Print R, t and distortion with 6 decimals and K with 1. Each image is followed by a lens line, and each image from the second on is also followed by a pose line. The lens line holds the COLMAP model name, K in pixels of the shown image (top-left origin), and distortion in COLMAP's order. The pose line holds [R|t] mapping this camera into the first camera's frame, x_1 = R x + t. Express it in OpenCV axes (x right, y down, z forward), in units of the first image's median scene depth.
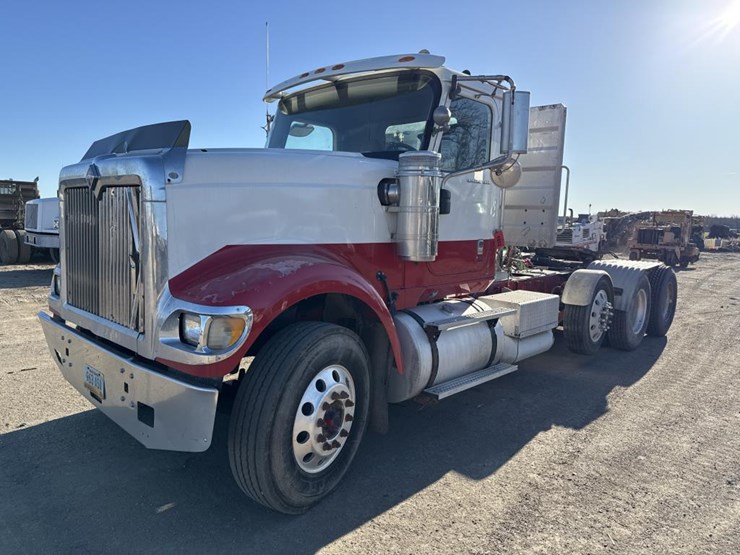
lens RADIAL K [[517.0, 0, 371.0], [0, 517.0, 278.0], [0, 0, 1]] dist [0.053034, -0.073175]
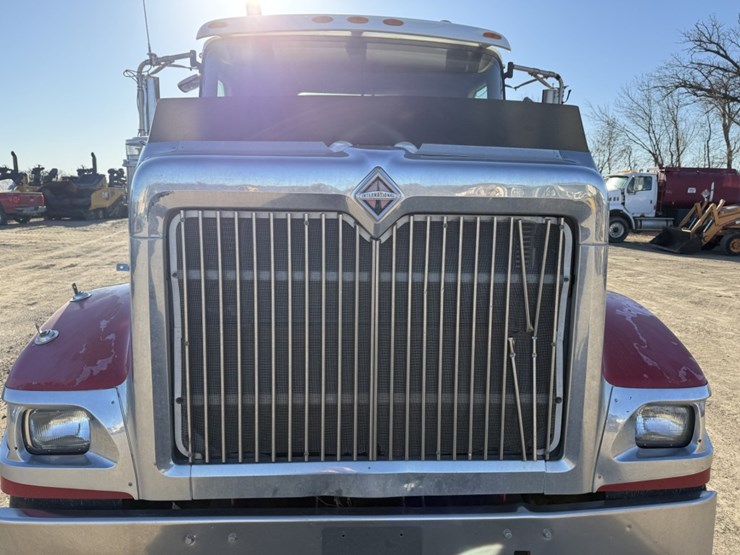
lens RADIAL K [[517.0, 0, 361.7], [0, 517.0, 264.6], [0, 0, 1]] dist [0.053034, -0.073175]
pose [[0.688586, -0.122996, 0.714648, -0.776499], [0.088916, 0.992395, 0.085125, -0.142980], [-0.719683, 0.004928, 0.694286, 0.580503]]
